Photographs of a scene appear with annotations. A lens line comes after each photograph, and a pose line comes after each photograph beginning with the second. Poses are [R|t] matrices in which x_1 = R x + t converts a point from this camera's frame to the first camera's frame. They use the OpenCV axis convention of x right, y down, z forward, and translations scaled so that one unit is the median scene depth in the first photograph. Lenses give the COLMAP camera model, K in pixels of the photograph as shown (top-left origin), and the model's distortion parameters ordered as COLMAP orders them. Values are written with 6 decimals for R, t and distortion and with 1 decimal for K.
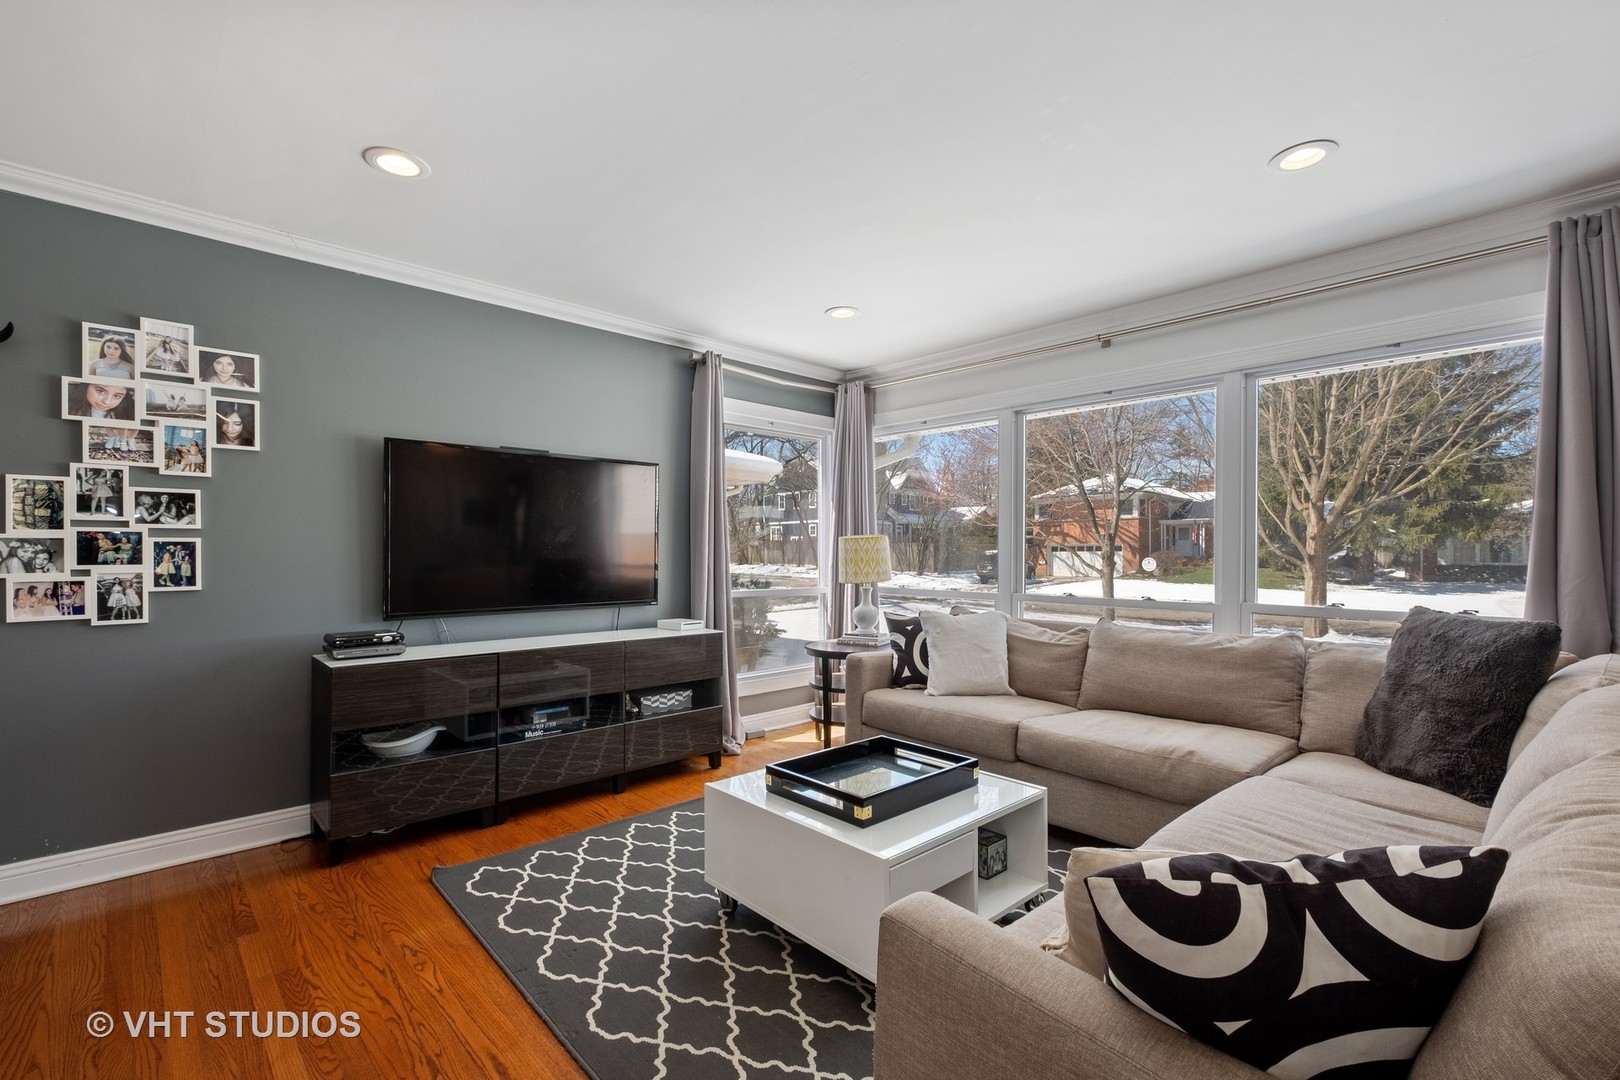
lens RADIAL K [[712.7, 0, 809.2], [0, 712.7, 552.5], [0, 0, 1]] dist [0.003384, 0.000135]
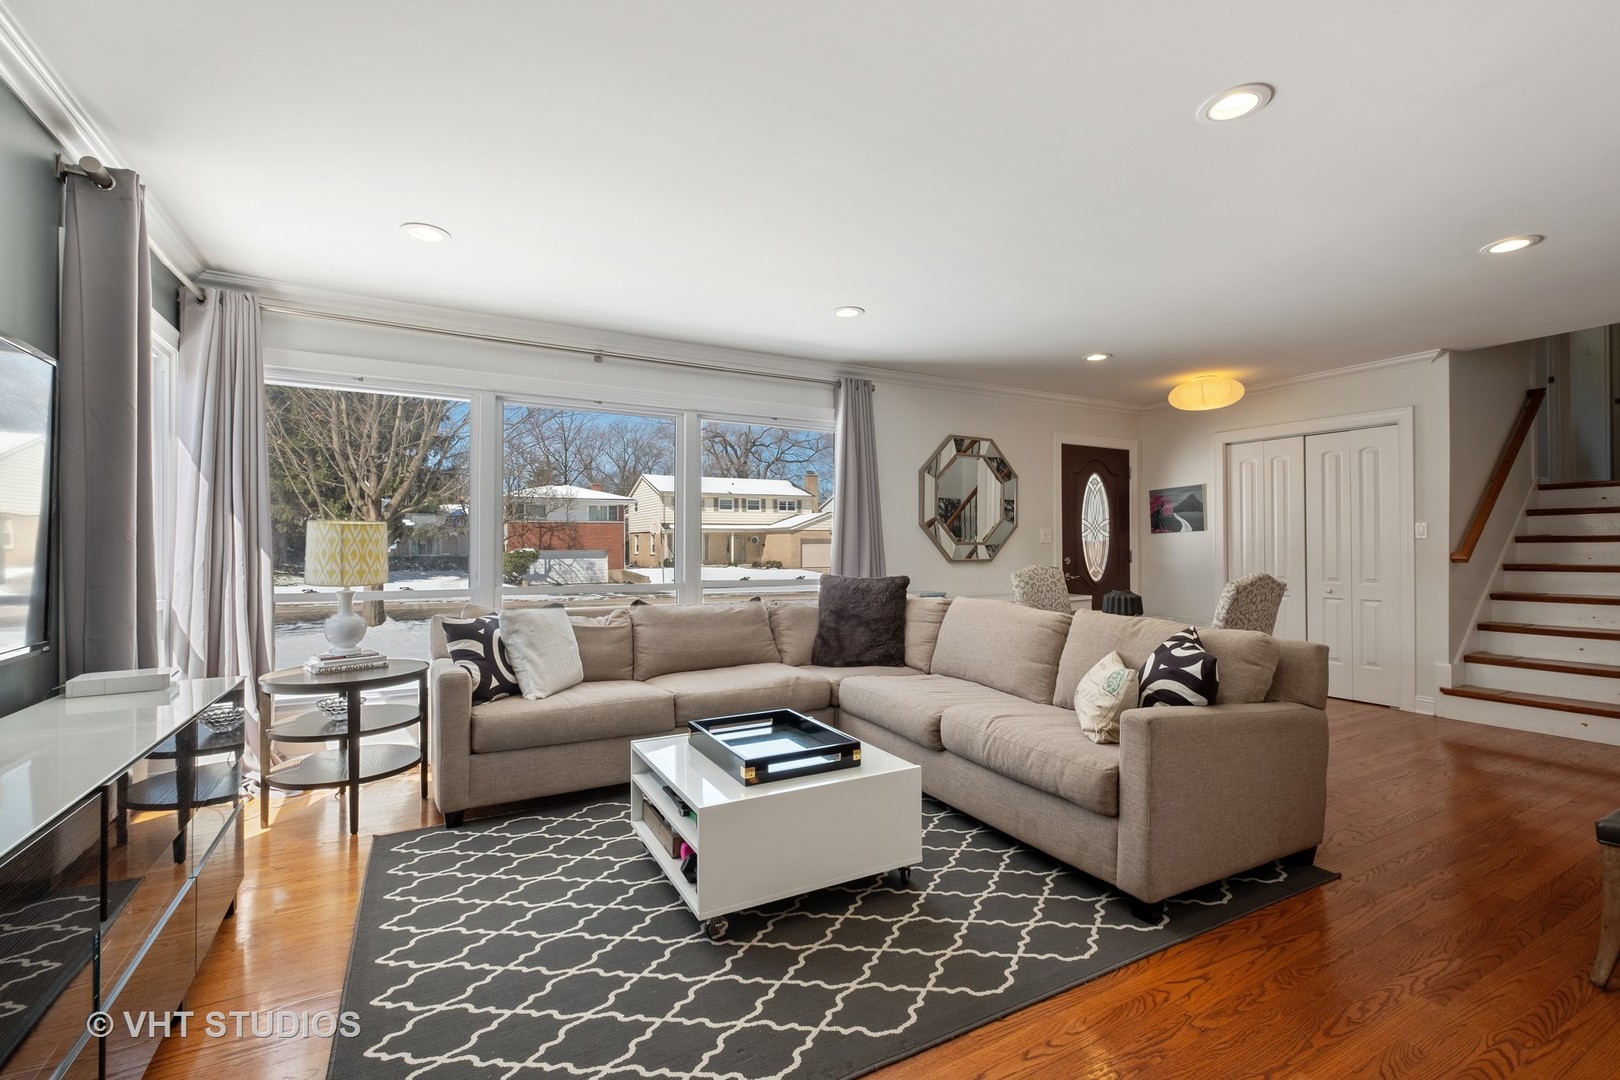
lens RADIAL K [[712.7, 0, 809.3], [0, 712.7, 540.8], [0, 0, 1]] dist [0.003384, 0.000135]
pose [[0.246842, 0.004750, 0.969044, -0.666320], [0.004436, 0.999972, -0.006031, 0.003776], [-0.969046, 0.005787, 0.246814, 0.456579]]
